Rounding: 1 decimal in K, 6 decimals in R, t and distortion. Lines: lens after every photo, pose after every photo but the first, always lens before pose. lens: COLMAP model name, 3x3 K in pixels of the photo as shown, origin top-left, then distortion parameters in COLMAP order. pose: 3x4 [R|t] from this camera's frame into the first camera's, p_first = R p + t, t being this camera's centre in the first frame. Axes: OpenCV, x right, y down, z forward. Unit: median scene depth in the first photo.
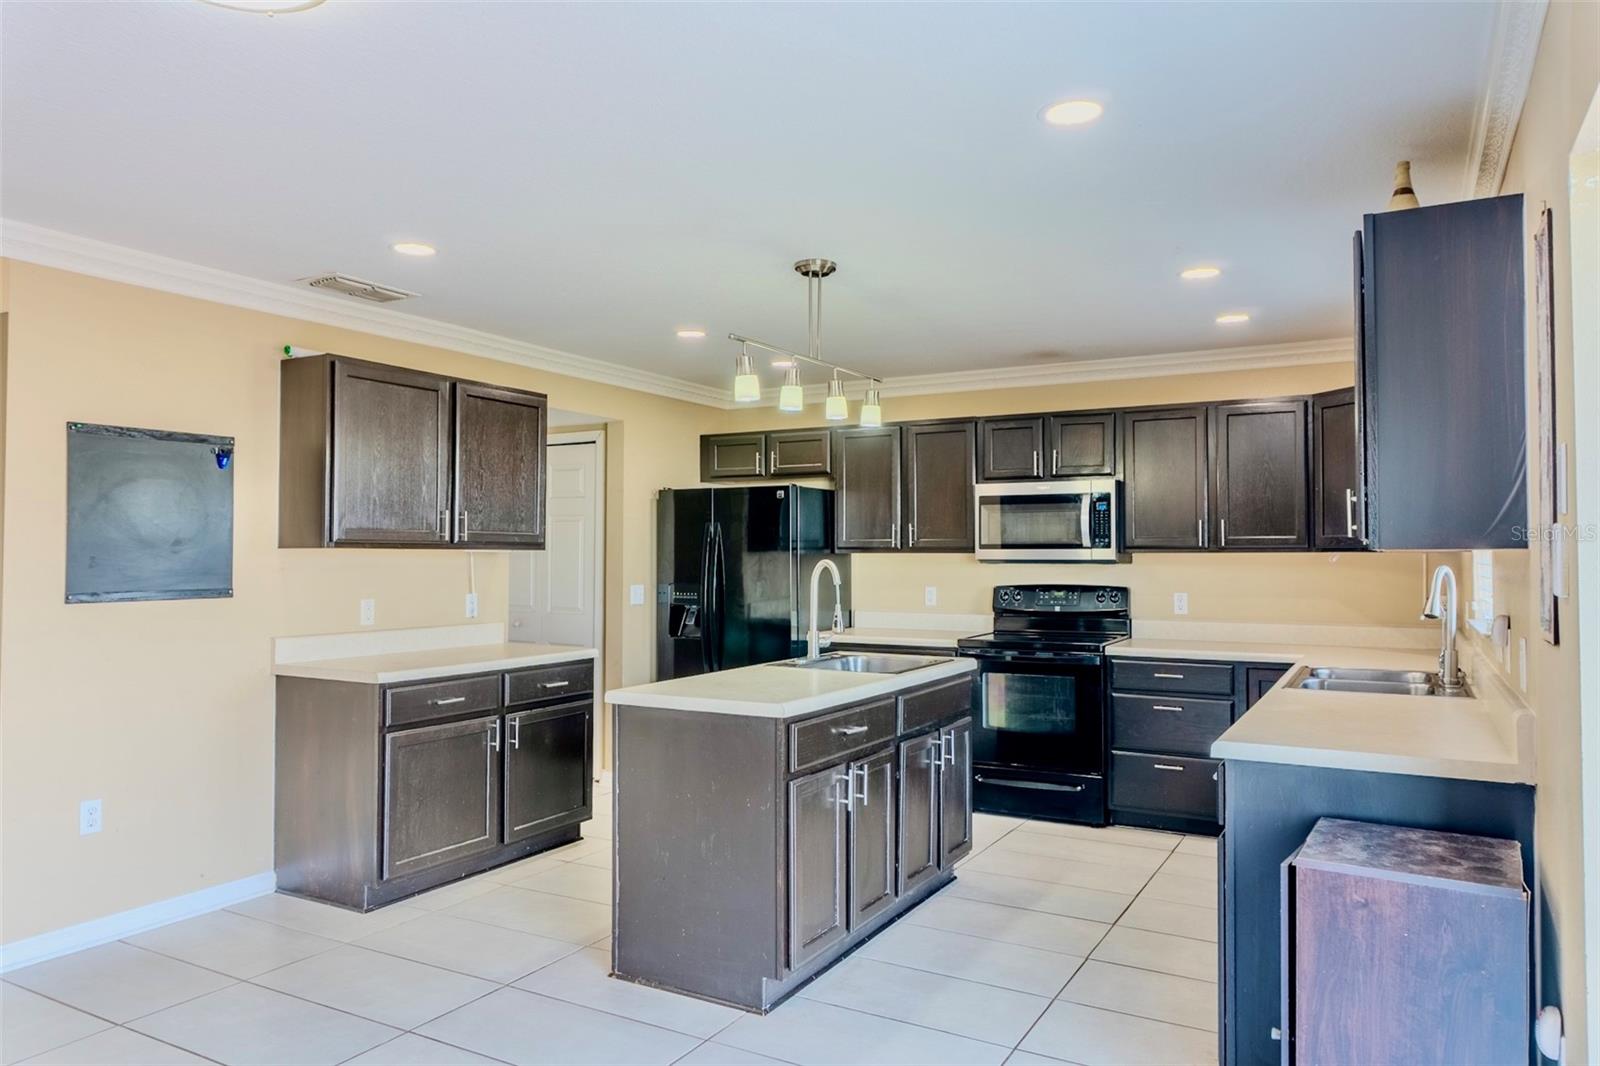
lens RADIAL K [[1073.0, 0, 800.0], [0, 1073.0, 533.0], [0, 0, 1]] dist [0.002445, 0.003788]
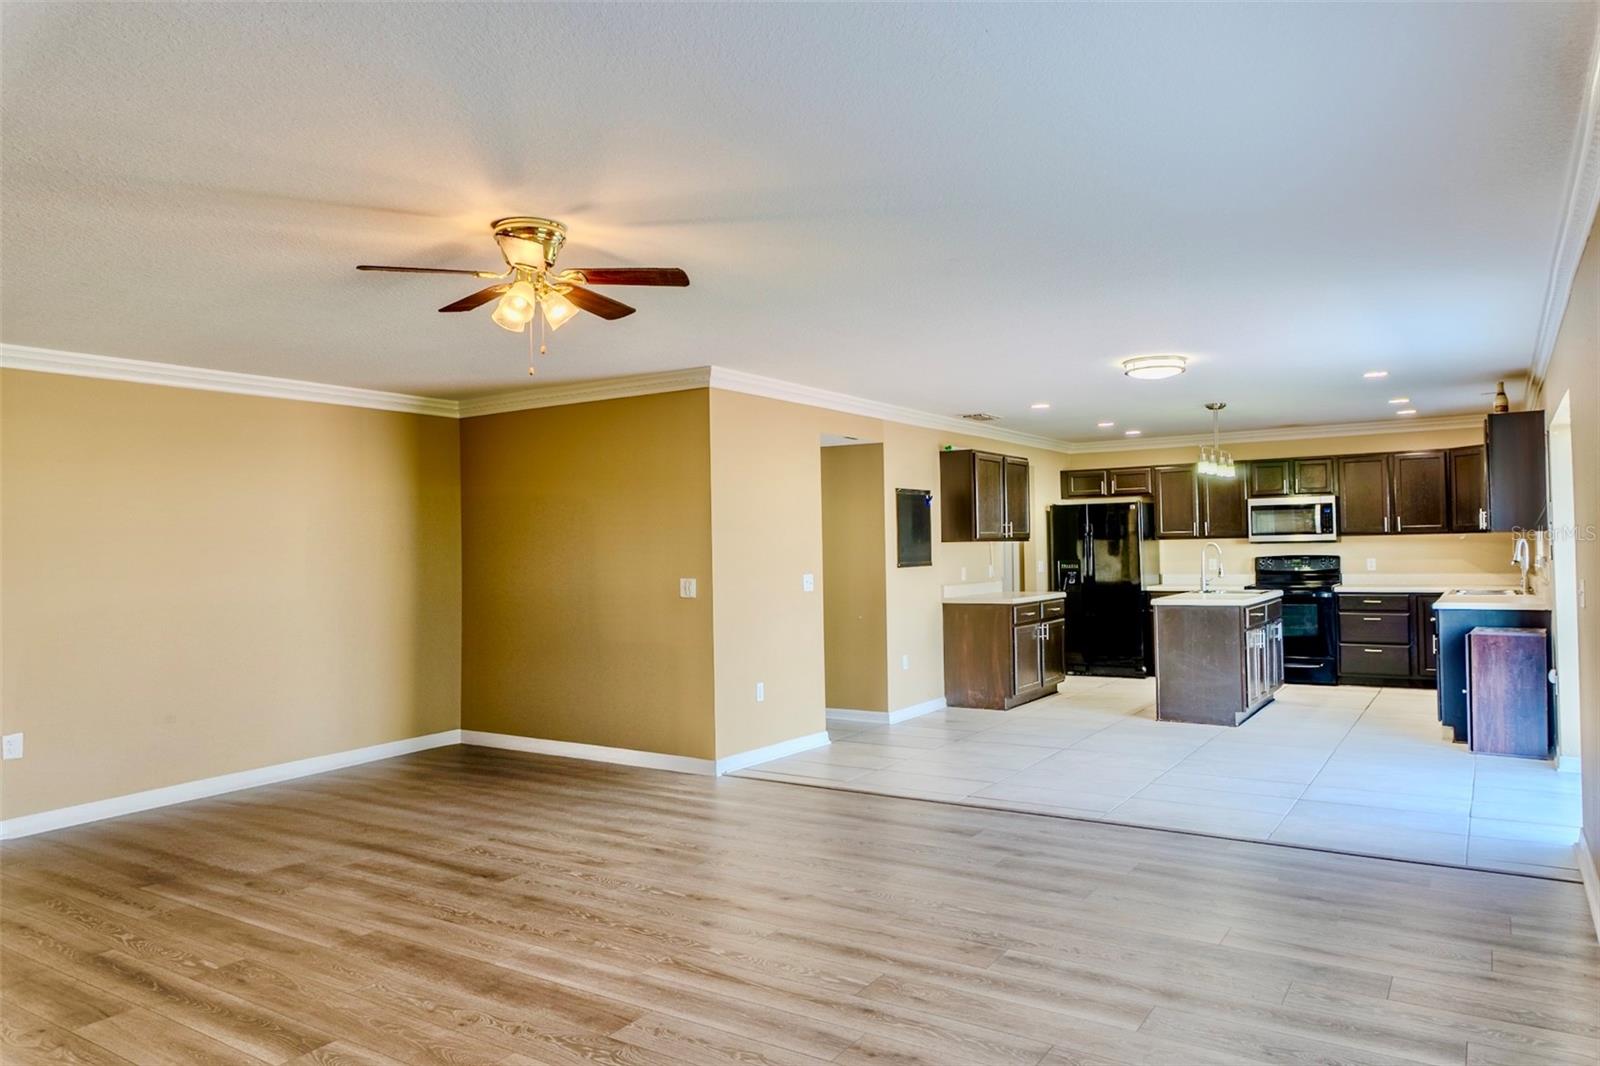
lens RADIAL K [[1072.6, 0, 800.0], [0, 1072.6, 533.0], [0, 0, 1]] dist [-0.004226, 0.000555]
pose [[0.997778, -0.021803, -0.062953, -0.509832], [0.022203, 0.999738, 0.005654, -0.017885], [0.062814, -0.007039, 0.998000, -0.885818]]
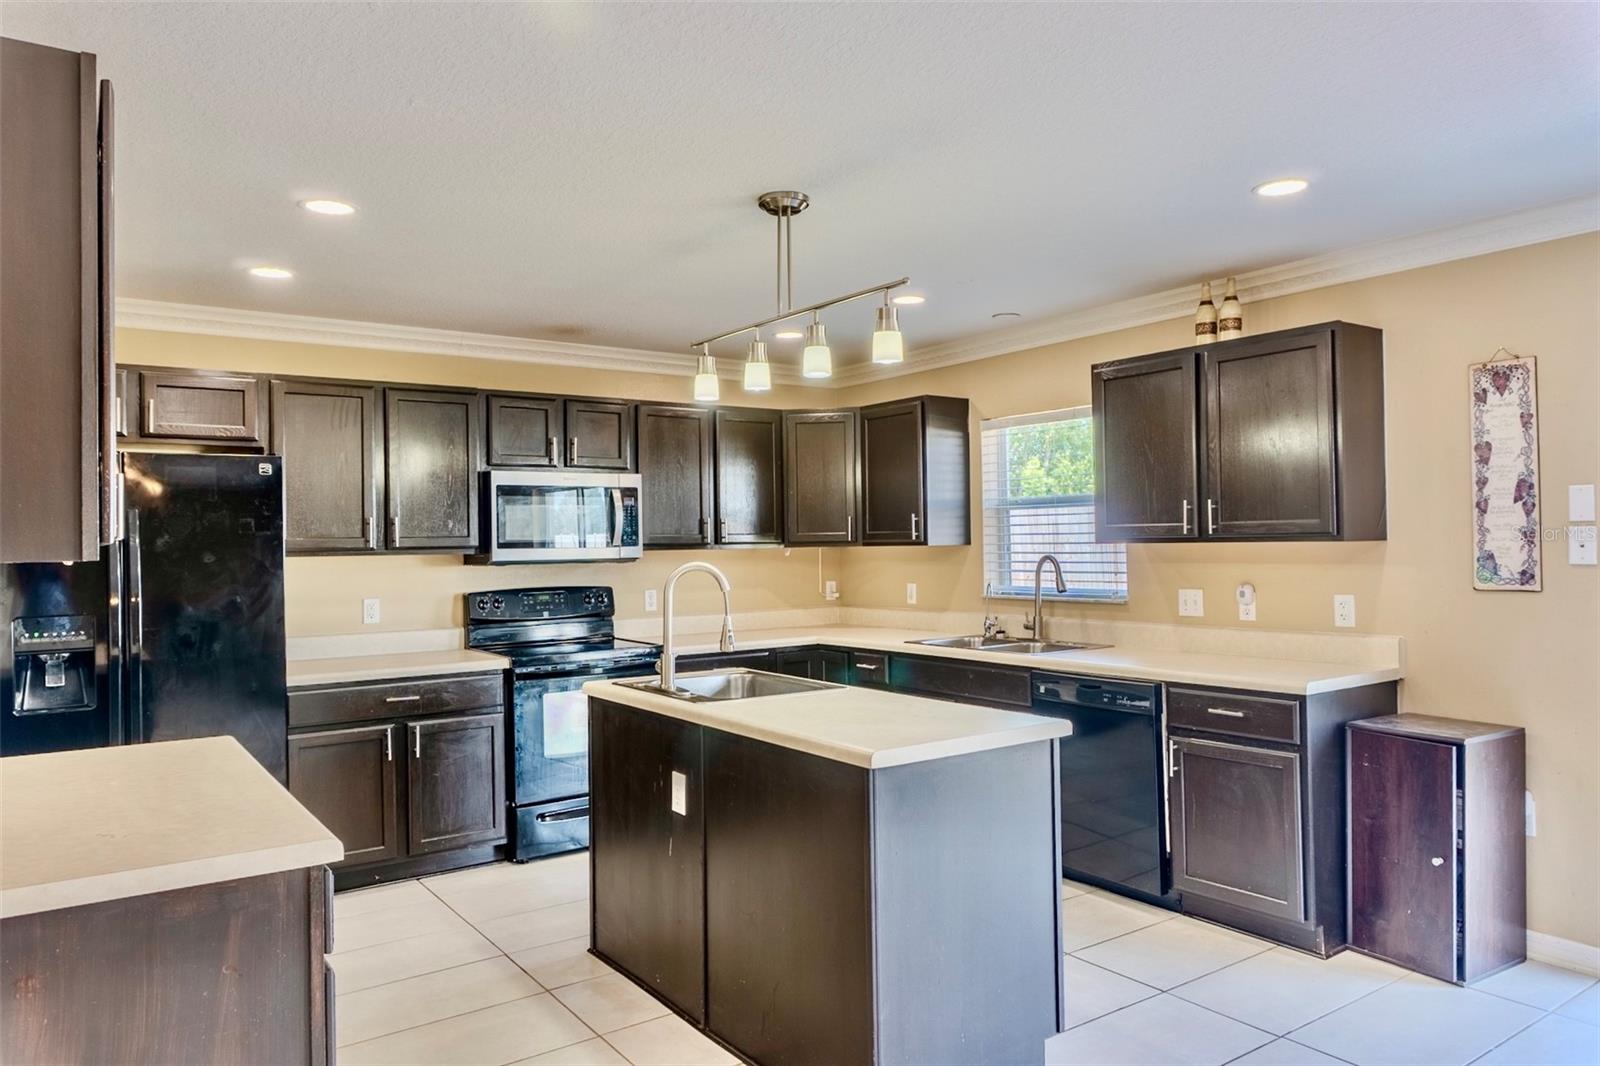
lens RADIAL K [[1072.6, 0, 800.0], [0, 1072.6, 533.0], [0, 0, 1]] dist [-0.004226, 0.000555]
pose [[0.430100, 0.002169, 0.902778, -0.538865], [-0.002260, 0.999997, -0.001326, 0.003349], [-0.902778, -0.001470, 0.430104, 0.471846]]
